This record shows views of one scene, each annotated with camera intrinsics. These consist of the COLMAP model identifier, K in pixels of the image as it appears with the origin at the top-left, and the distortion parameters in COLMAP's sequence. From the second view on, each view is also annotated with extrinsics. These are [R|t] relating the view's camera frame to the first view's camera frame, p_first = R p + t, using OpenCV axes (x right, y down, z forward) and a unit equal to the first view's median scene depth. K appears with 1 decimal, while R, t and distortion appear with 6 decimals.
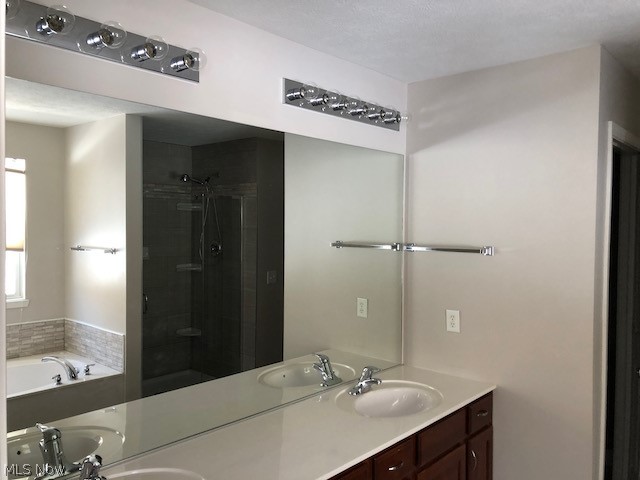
lens RADIAL K [[520.8, 0, 320.0], [0, 520.8, 240.0], [0, 0, 1]] dist [0.017443, -0.000414]
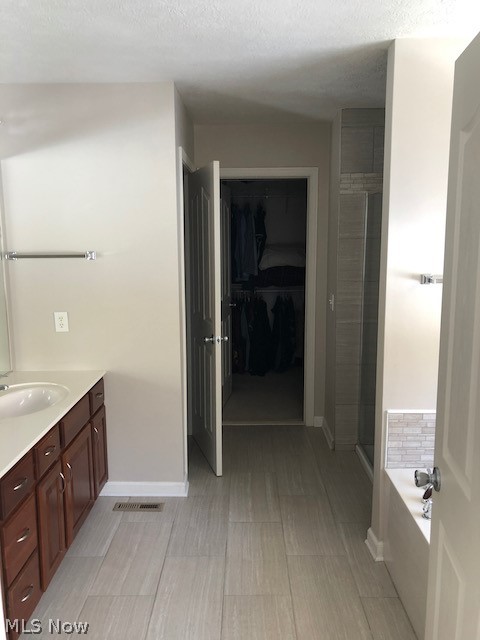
lens RADIAL K [[520.8, 0, 240.0], [0, 520.8, 320.0], [0, 0, 1]] dist [0.017443, -0.000414]
pose [[0.751779, -0.122899, 0.647861, -0.182248], [0.036774, 0.988763, 0.144895, 0.007641], [-0.658388, -0.085105, 0.747851, -0.061298]]
